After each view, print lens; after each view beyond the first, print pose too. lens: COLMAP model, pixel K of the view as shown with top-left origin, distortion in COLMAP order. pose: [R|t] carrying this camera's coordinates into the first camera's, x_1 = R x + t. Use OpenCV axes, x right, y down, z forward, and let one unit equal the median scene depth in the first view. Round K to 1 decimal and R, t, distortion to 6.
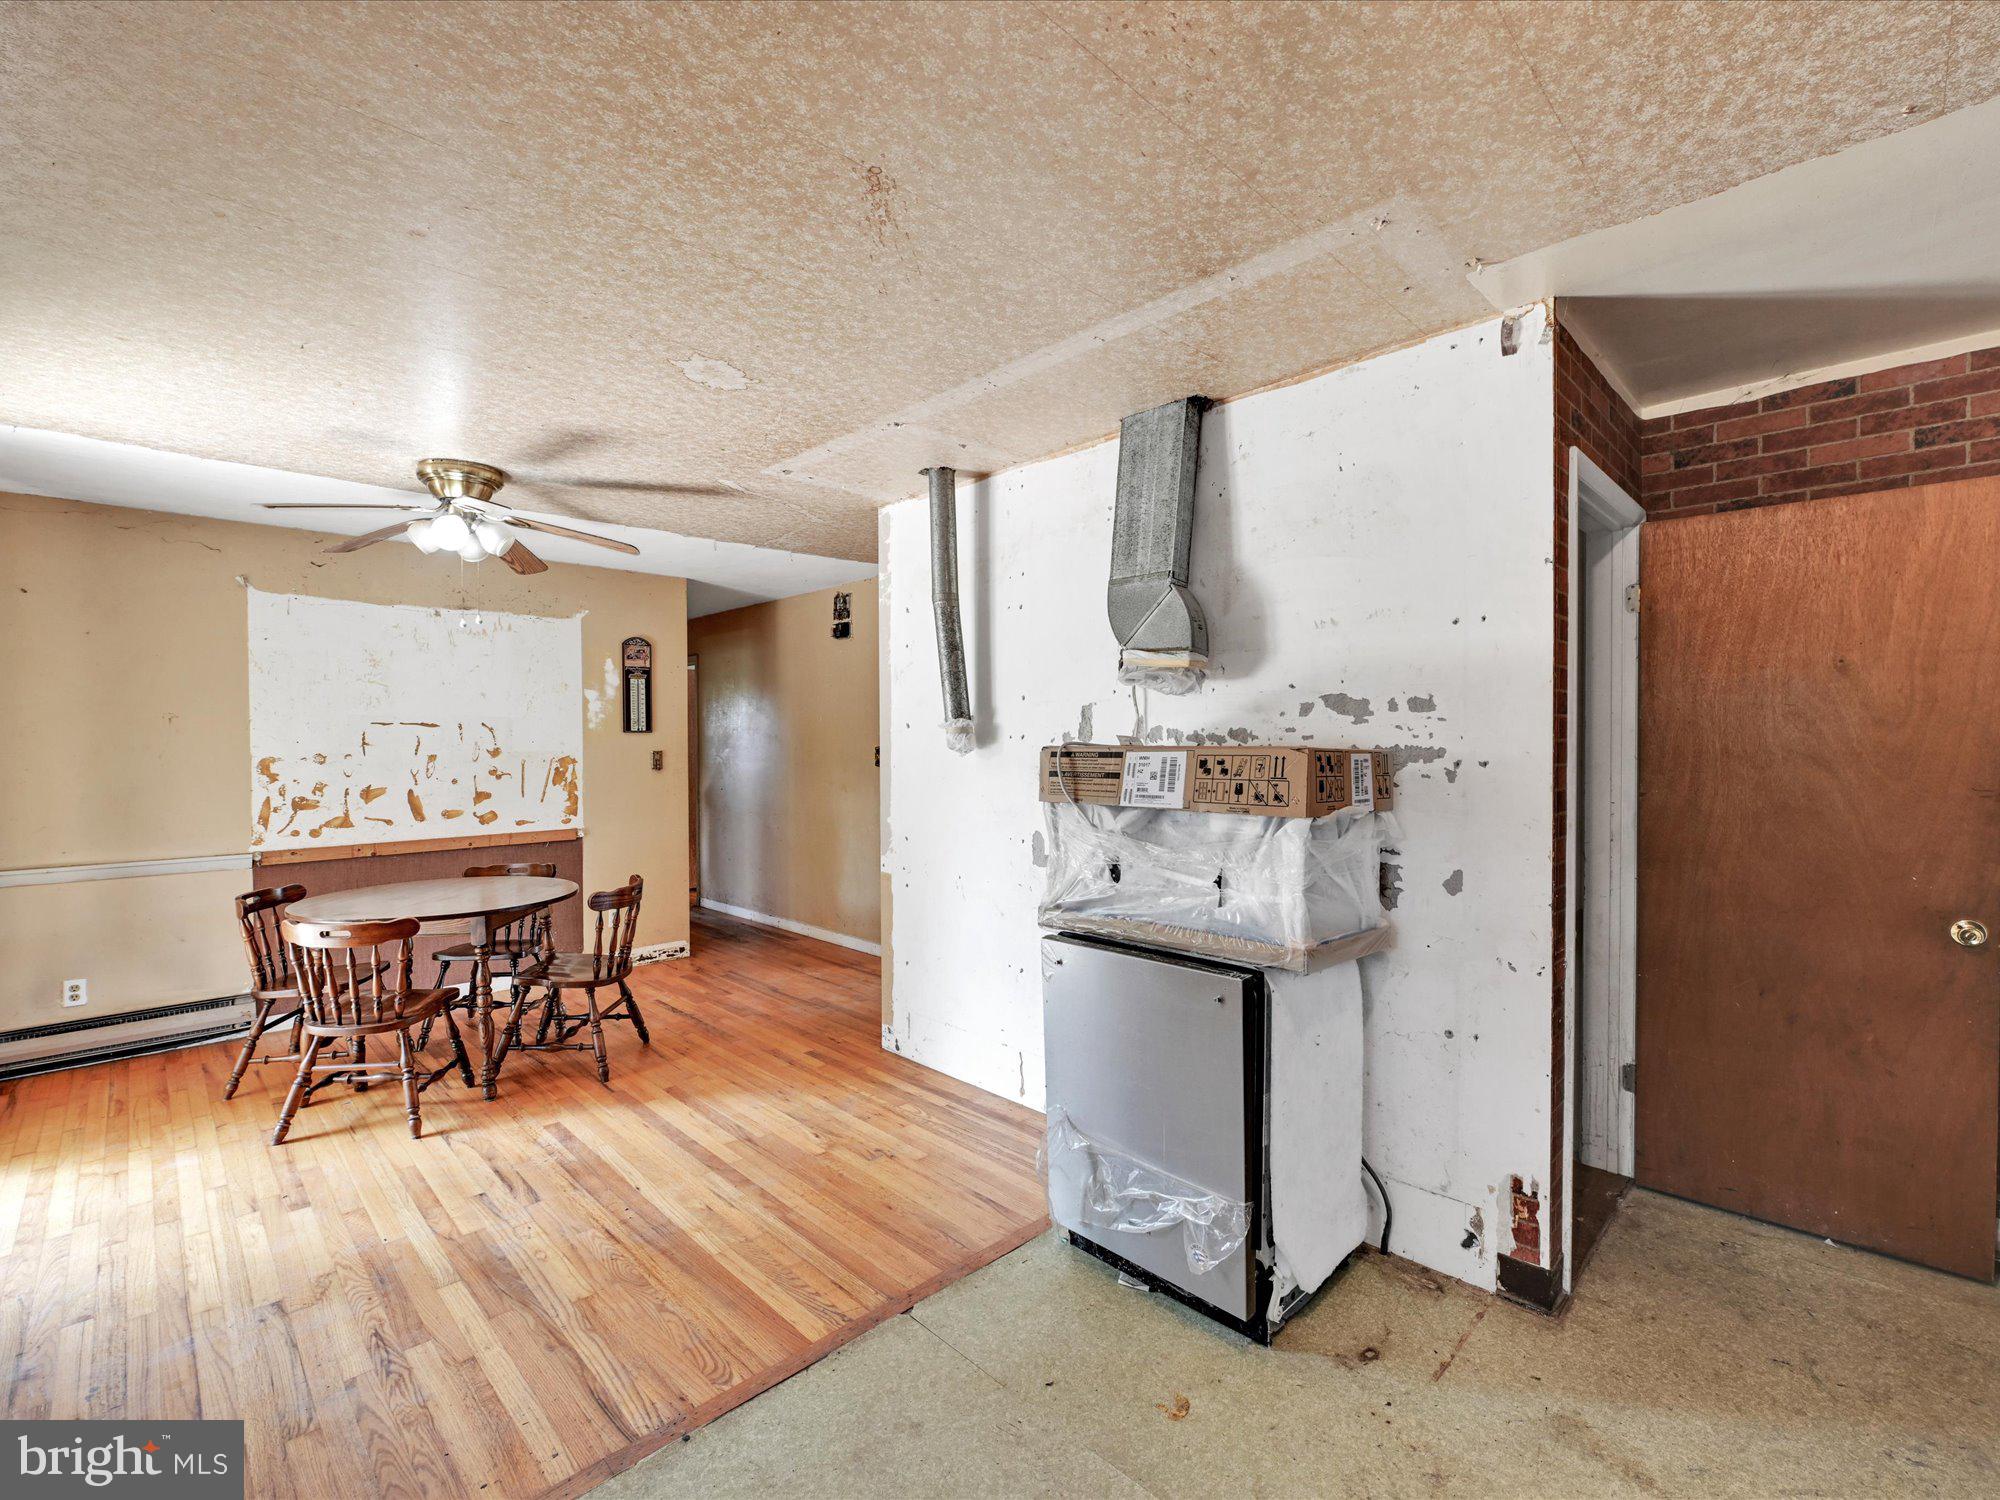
lens RADIAL K [[891.3, 0, 998.7], [0, 891.3, 756.8], [0, 0, 1]] dist [-0.005174, -0.000668]
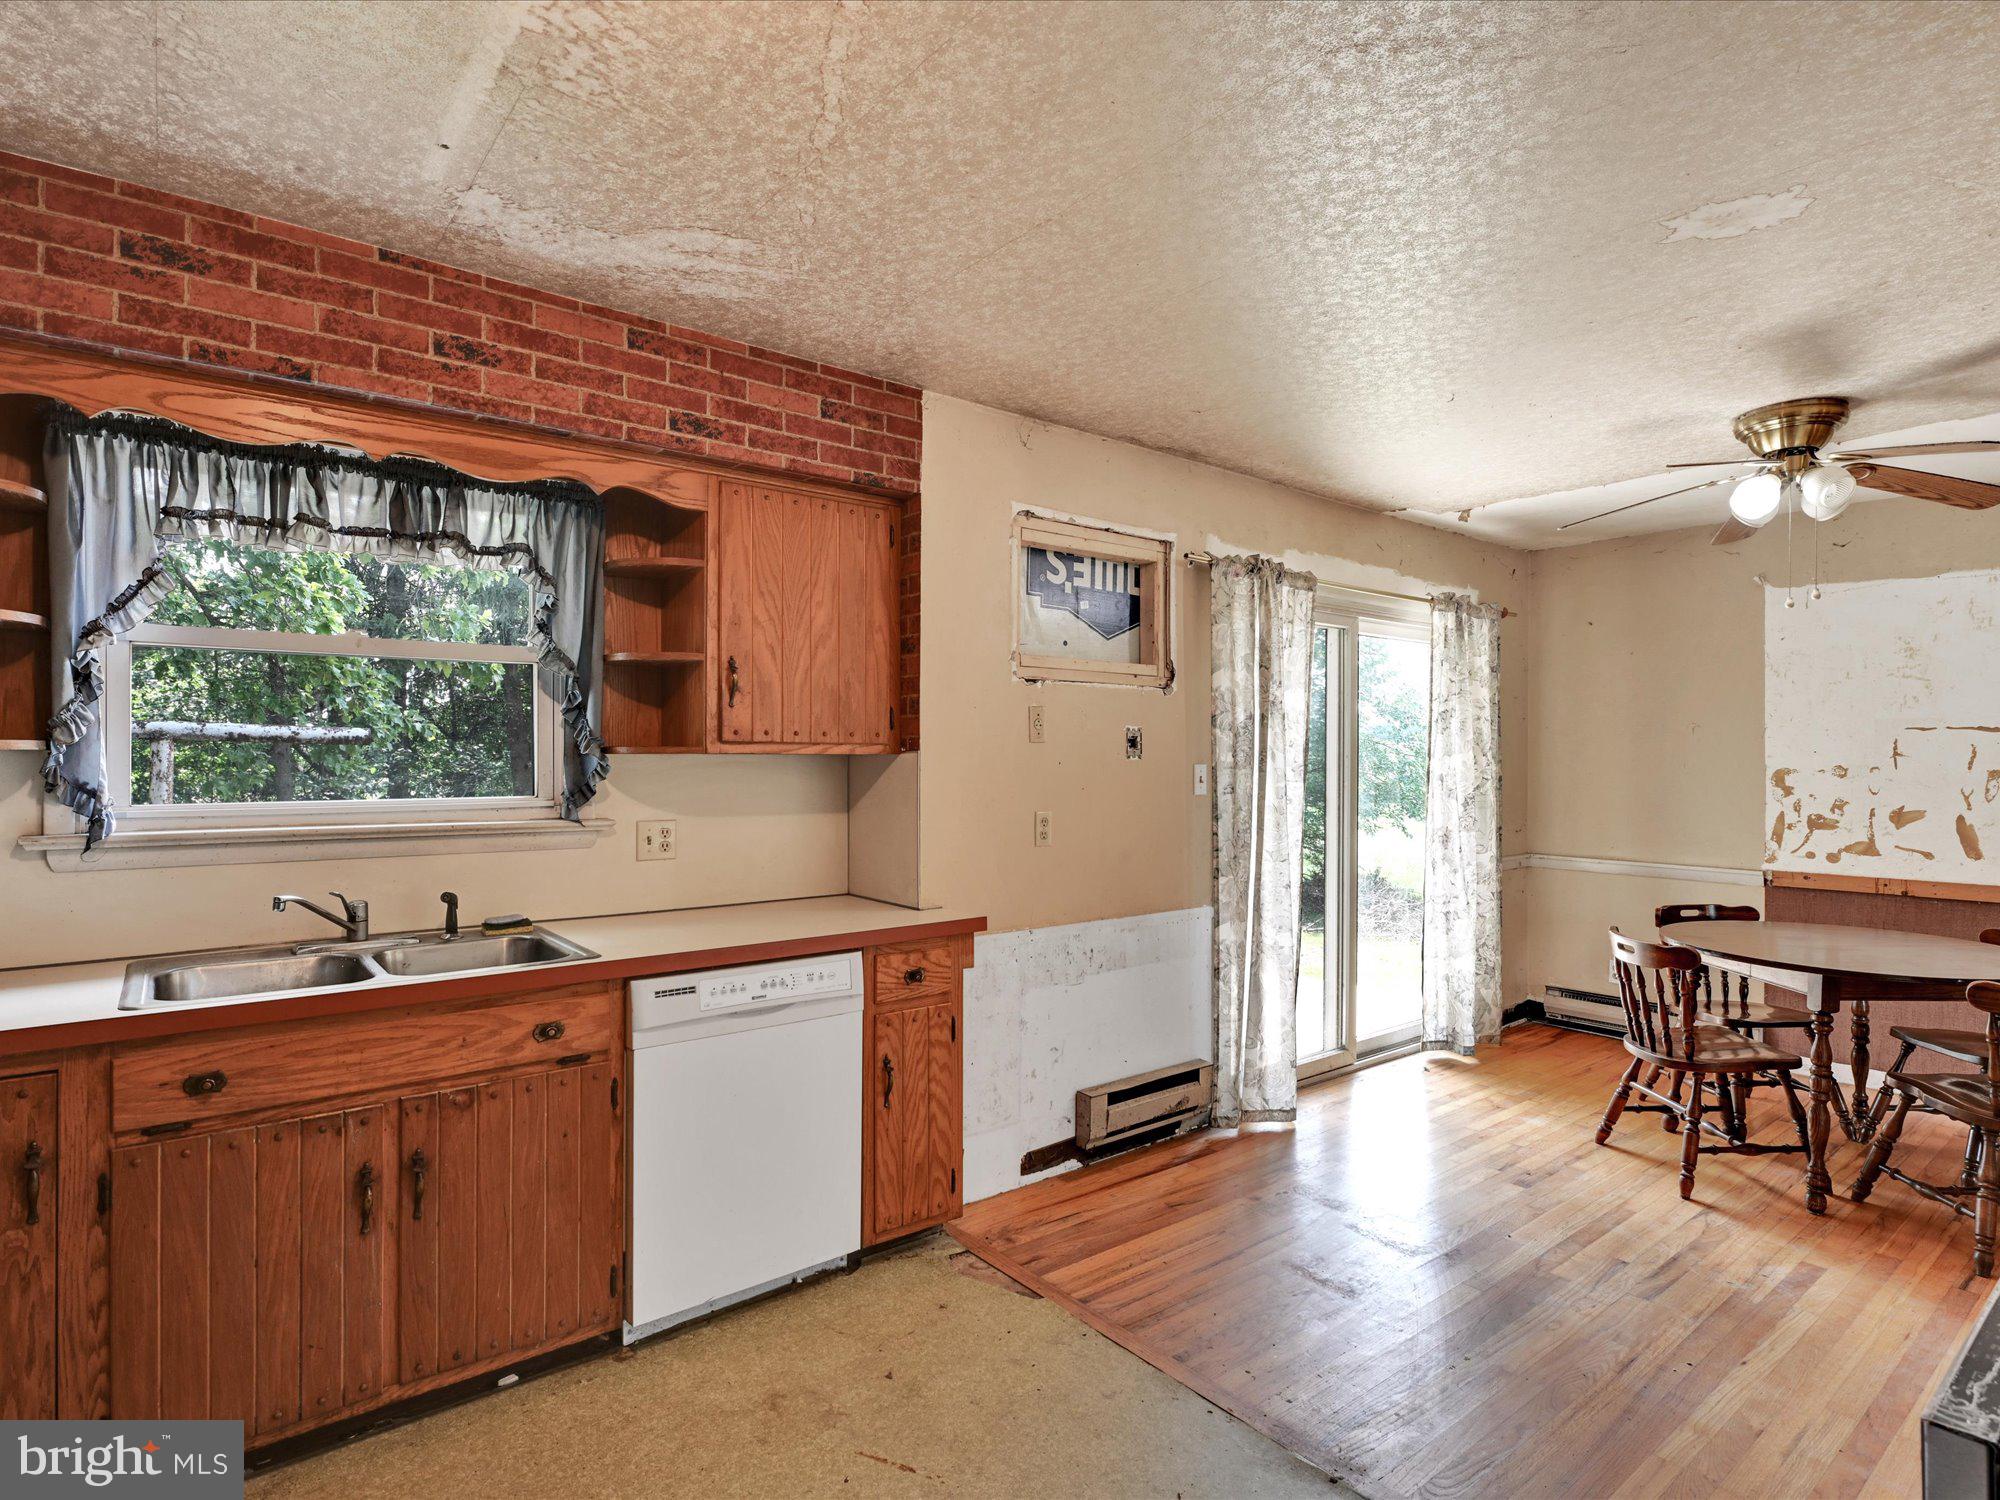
lens RADIAL K [[1055.3, 0, 1001.2], [0, 1055.3, 756.1], [0, 0, 1]] dist [-0.003033, 0.000498]
pose [[-0.106787, 0.004129, -0.994273, 0.488192], [-0.022297, 0.999730, 0.006546, -0.001554], [0.994032, 0.022868, -0.106667, 0.456443]]
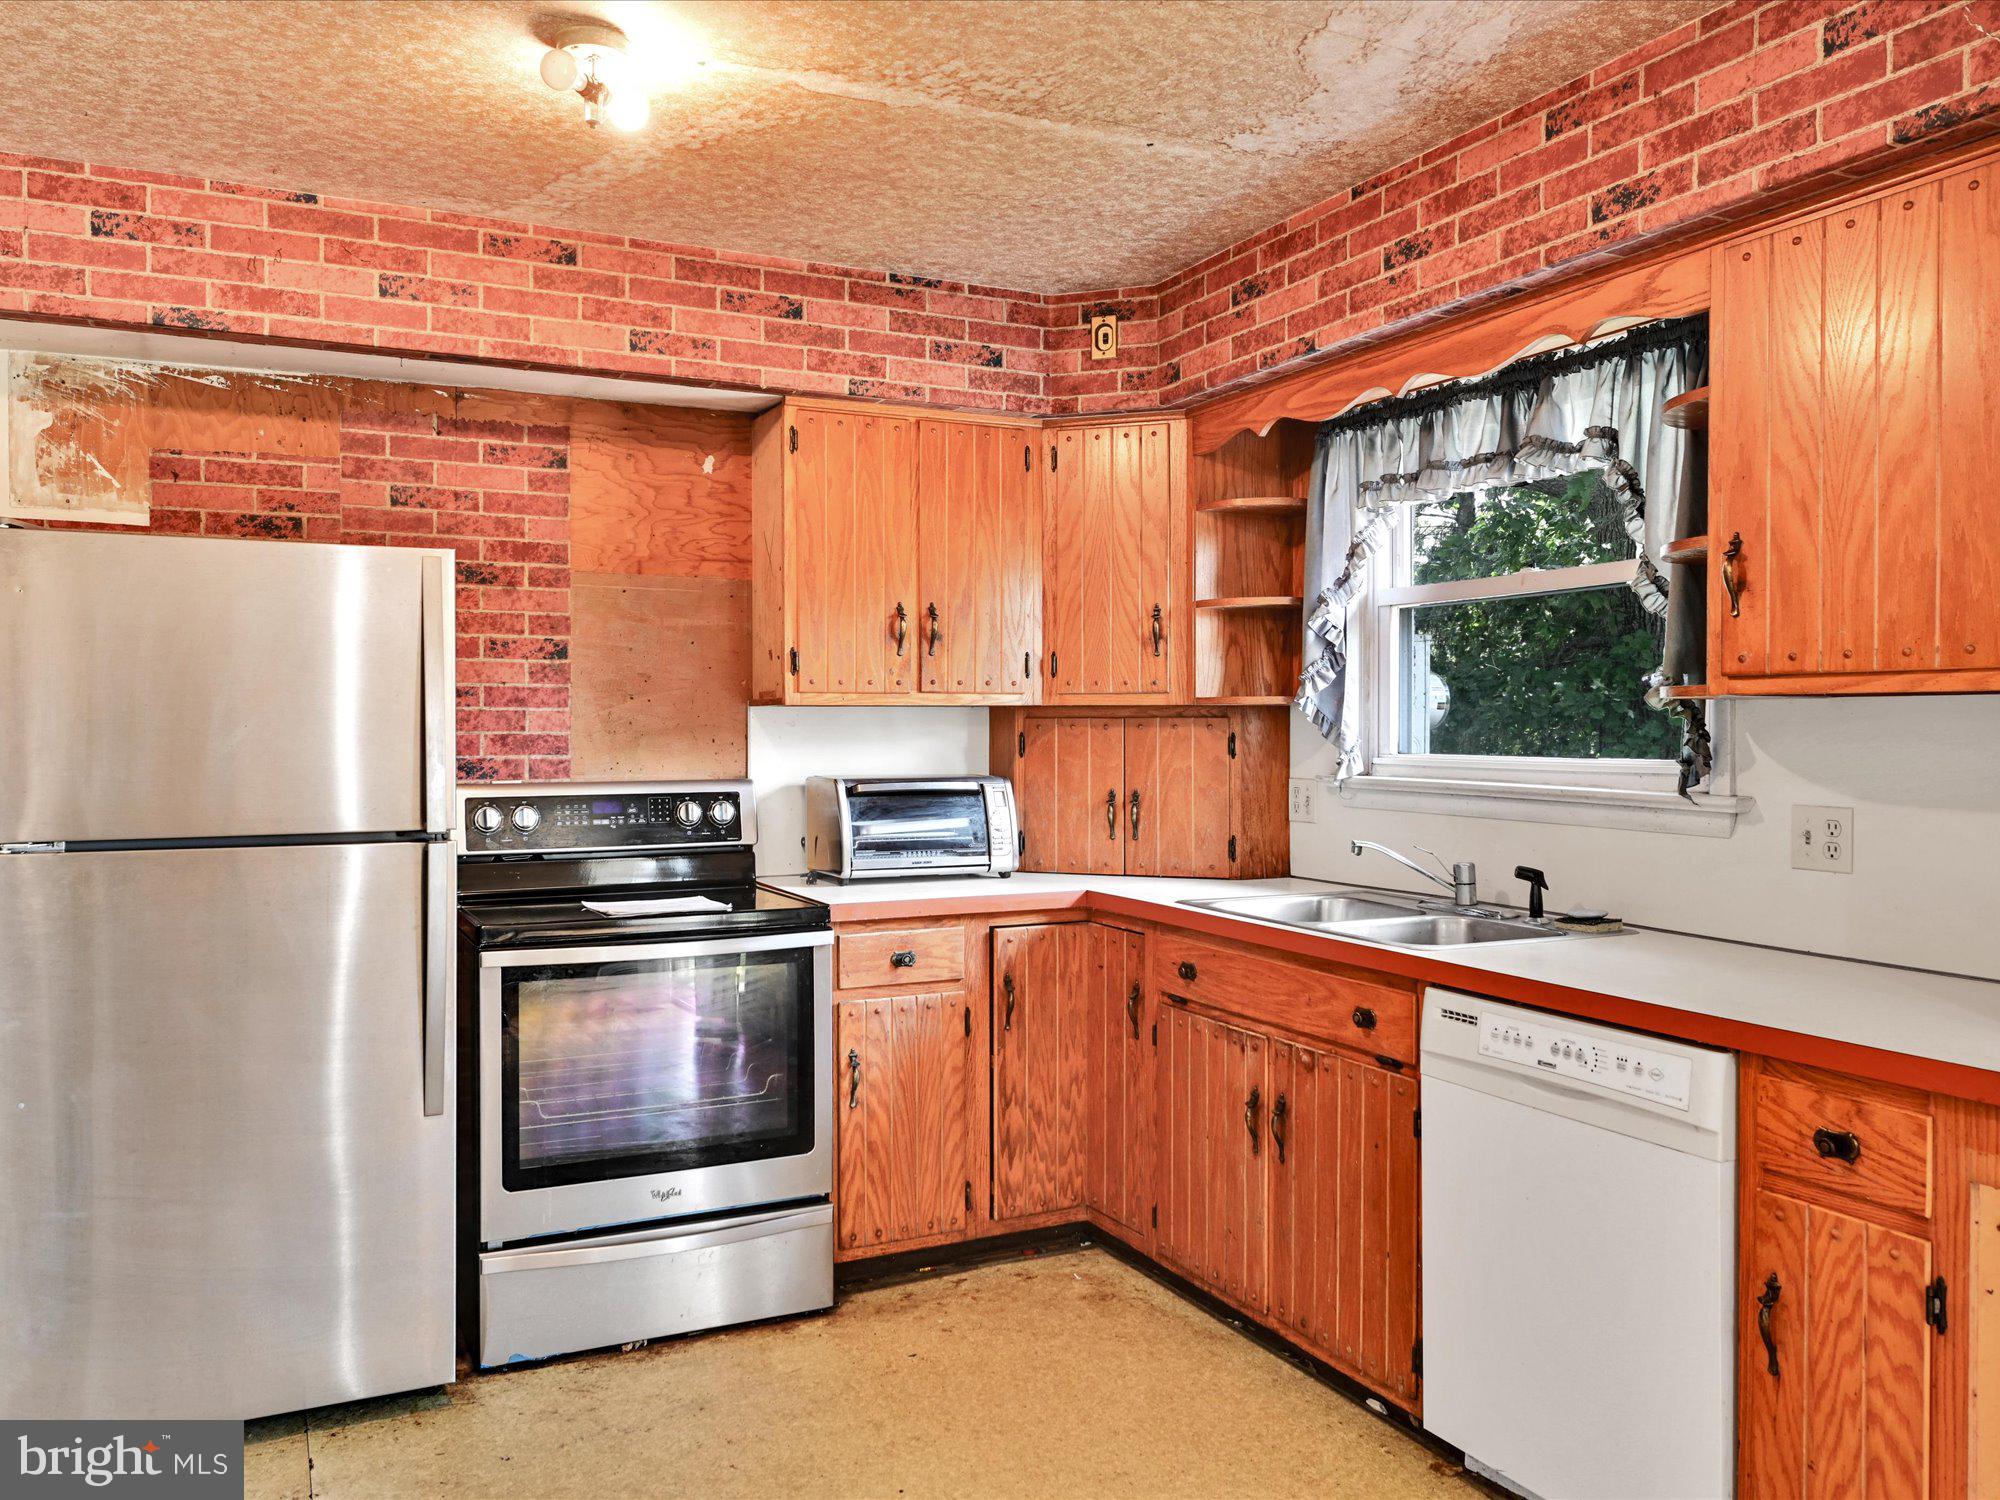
lens RADIAL K [[1528.5, 0, 995.6], [0, 1528.5, 738.2], [0, 0, 1]] dist [0.005764, 0.001940]
pose [[-0.946763, 0.001016, 0.321930, -0.403960], [0.010109, 0.999596, 0.026573, 0.006104], [-0.321773, 0.028413, -0.946390, 1.092726]]
